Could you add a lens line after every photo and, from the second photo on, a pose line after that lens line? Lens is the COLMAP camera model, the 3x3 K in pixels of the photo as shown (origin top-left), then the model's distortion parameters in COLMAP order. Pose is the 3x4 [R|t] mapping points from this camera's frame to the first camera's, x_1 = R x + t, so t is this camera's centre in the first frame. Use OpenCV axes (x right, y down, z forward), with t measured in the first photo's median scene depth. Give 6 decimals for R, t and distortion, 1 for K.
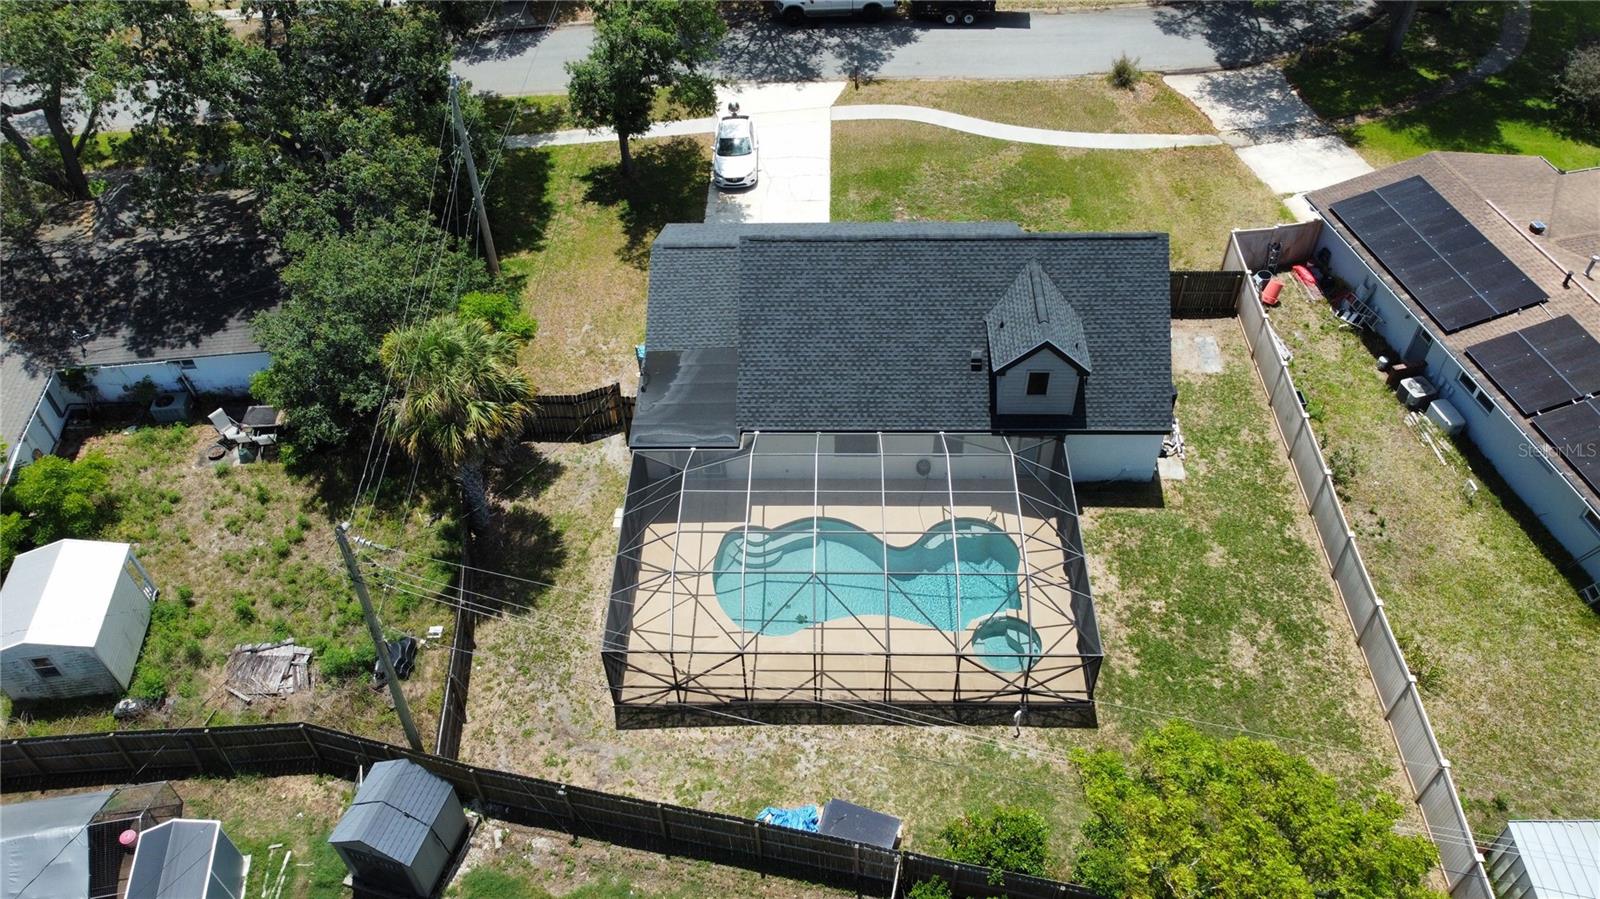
lens RADIAL K [[1212.0, 0, 794.0], [0, 1212.0, 451.0], [0, 0, 1]] dist [-0.006089, -0.011593]
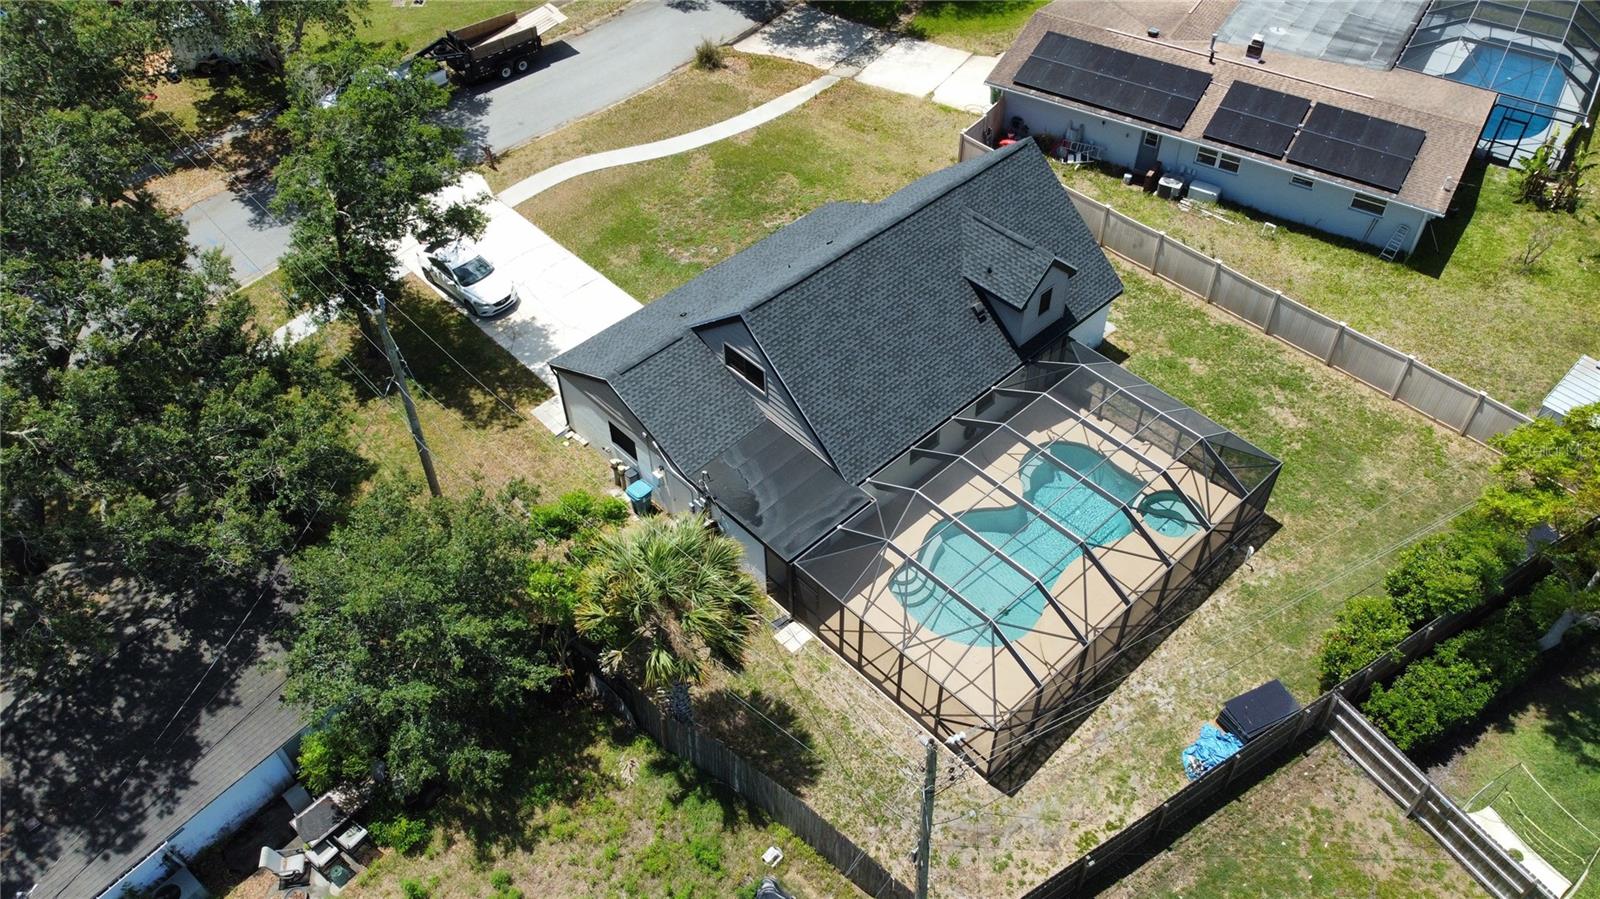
lens RADIAL K [[1212.0, 0, 794.0], [0, 1212.0, 451.0], [0, 0, 1]] dist [-0.006089, -0.011593]
pose [[0.712089, -0.499184, 0.493705, -0.509774], [0.504883, 0.852727, 0.133980, -0.183324], [-0.487876, 0.153857, 0.859247, 0.188627]]
